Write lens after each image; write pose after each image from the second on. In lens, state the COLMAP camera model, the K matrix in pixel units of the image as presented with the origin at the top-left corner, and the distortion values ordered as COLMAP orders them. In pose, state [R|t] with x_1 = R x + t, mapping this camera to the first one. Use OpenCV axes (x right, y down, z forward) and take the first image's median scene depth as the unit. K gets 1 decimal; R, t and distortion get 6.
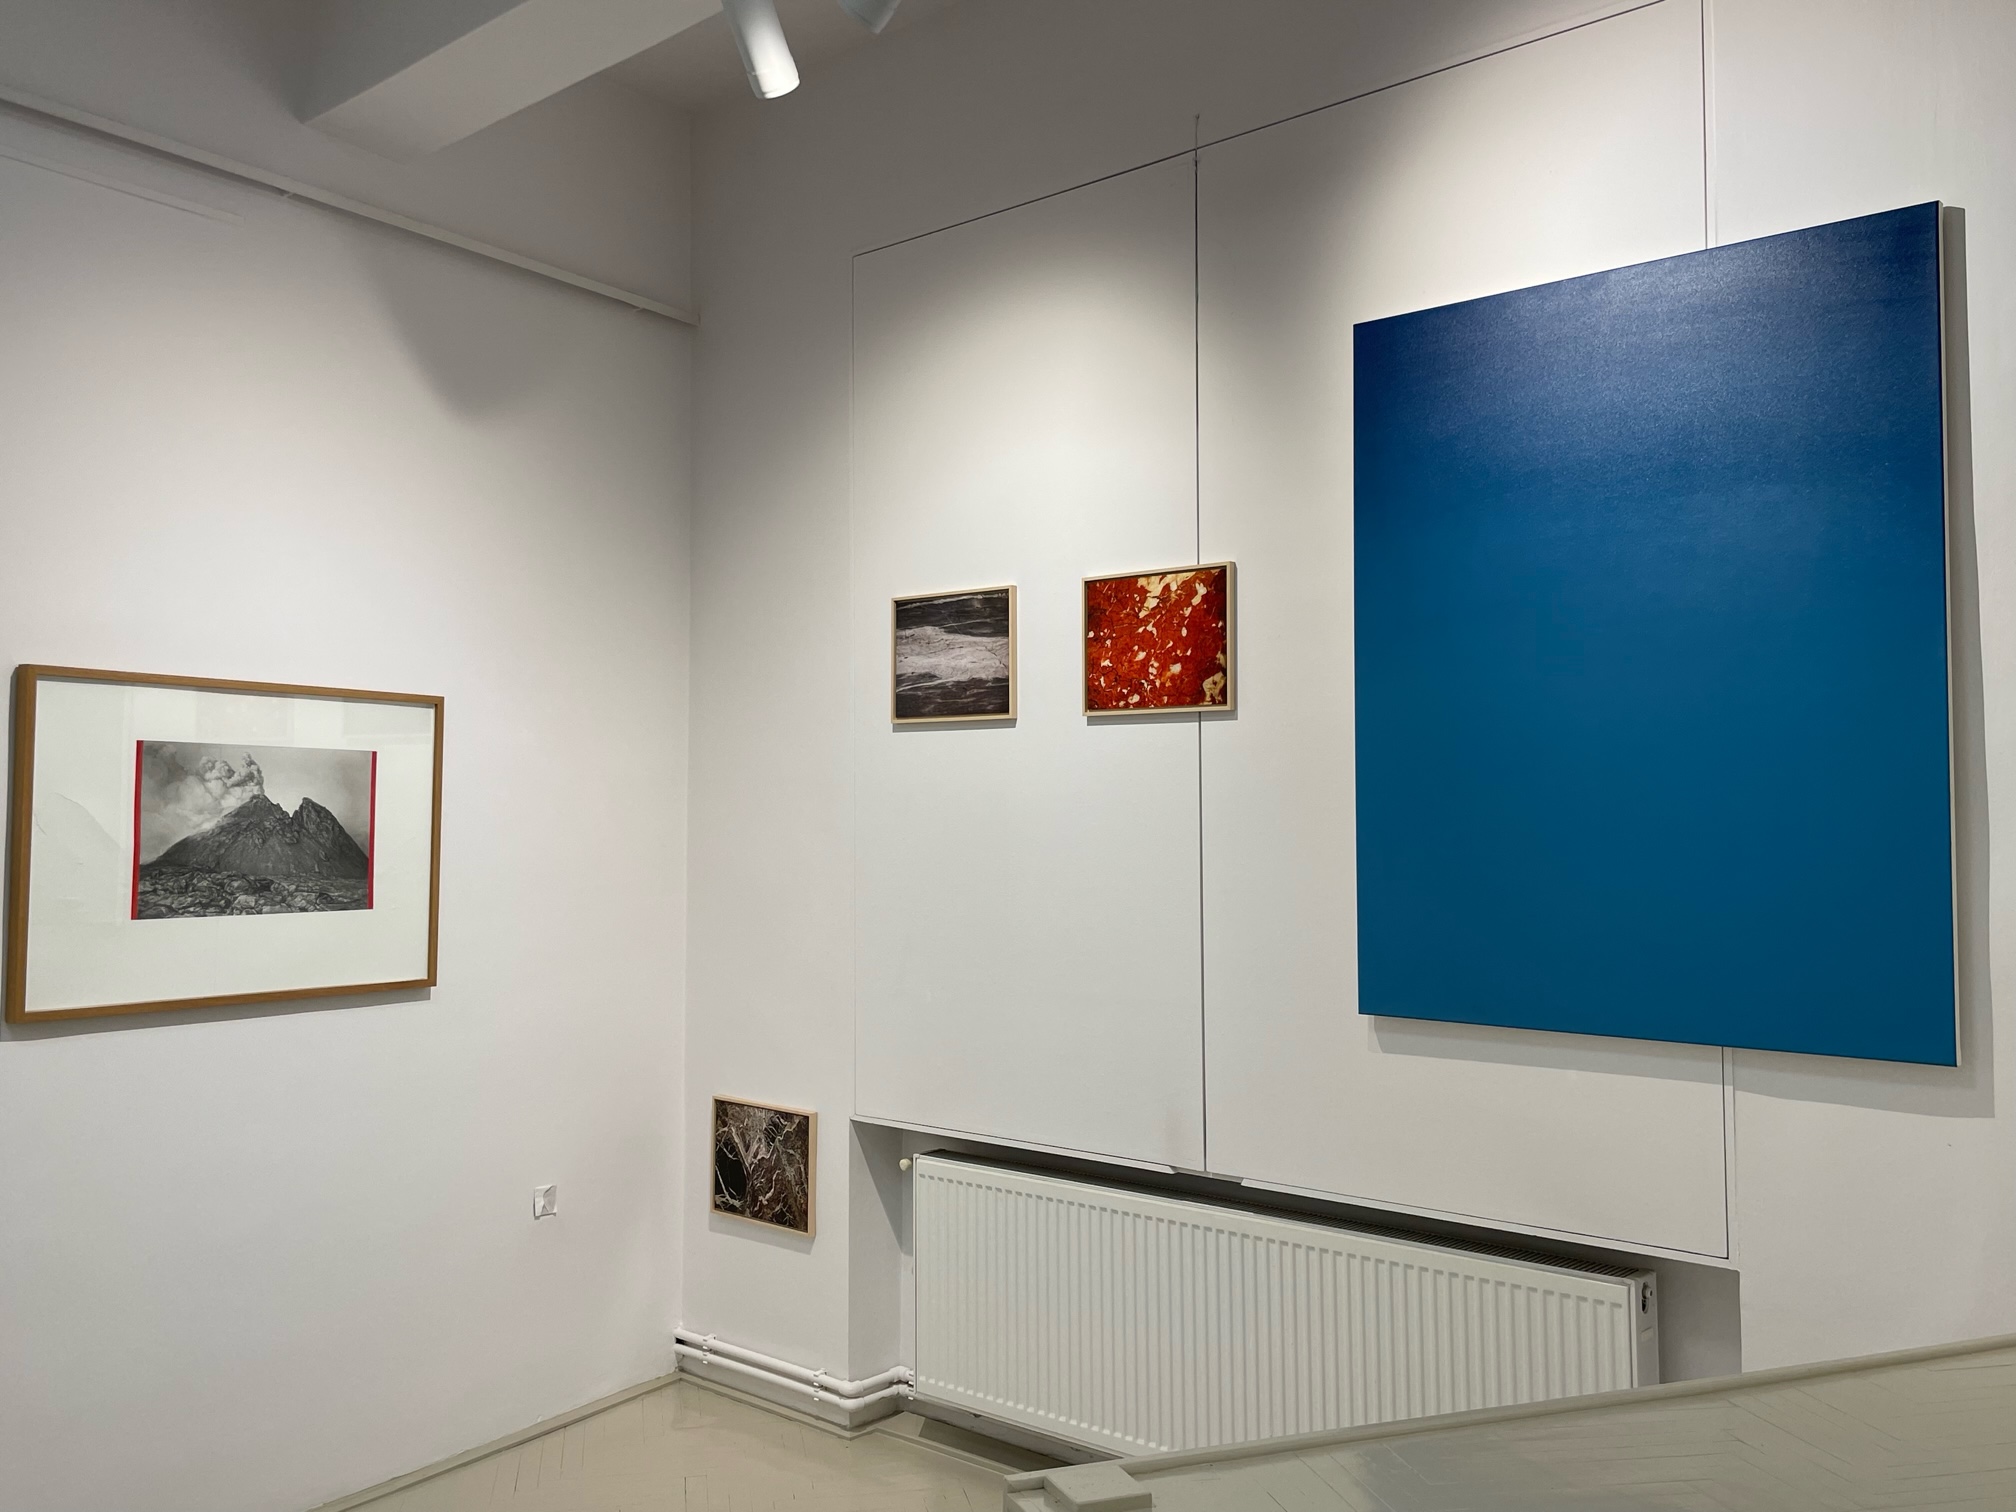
lens RADIAL K [[1783.9, 0, 1006.8], [0, 1783.9, 728.1], [0, 0, 1]] dist [0.044119, -0.004081]
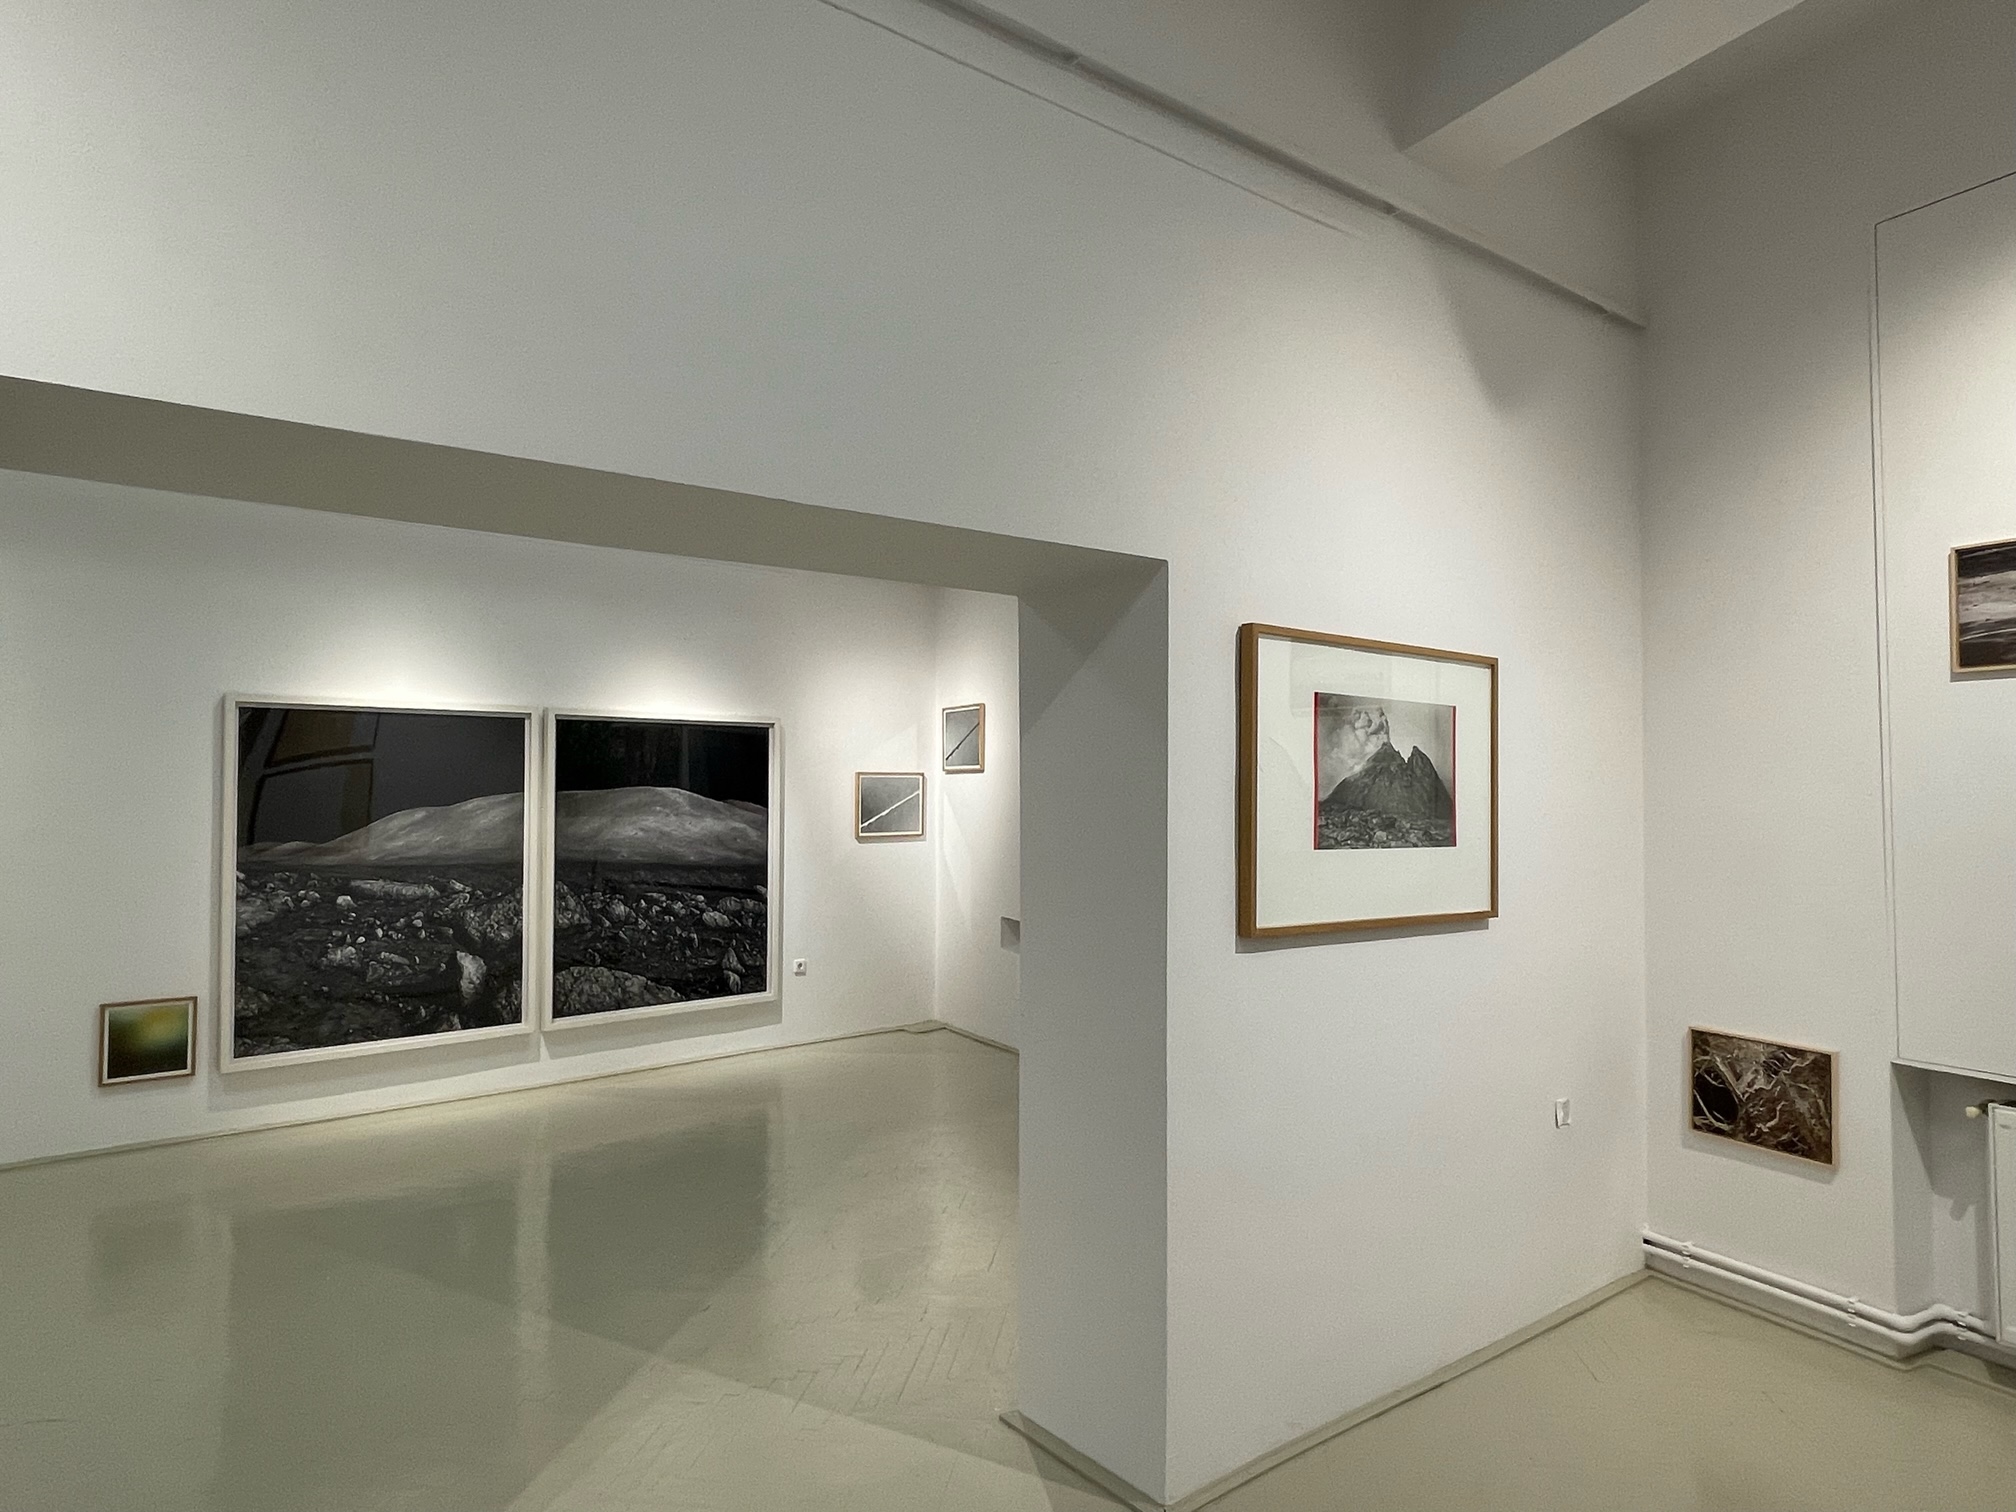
lens RADIAL K [[1247.7, 0, 1017.8], [0, 1247.7, 742.4], [0, 0, 1]] dist [-0.009000, -0.003810]
pose [[0.935154, -0.011279, -0.354063, -0.342723], [0.013143, 0.999910, 0.002860, 0.030629], [0.353998, -0.007328, 0.935217, 0.180451]]
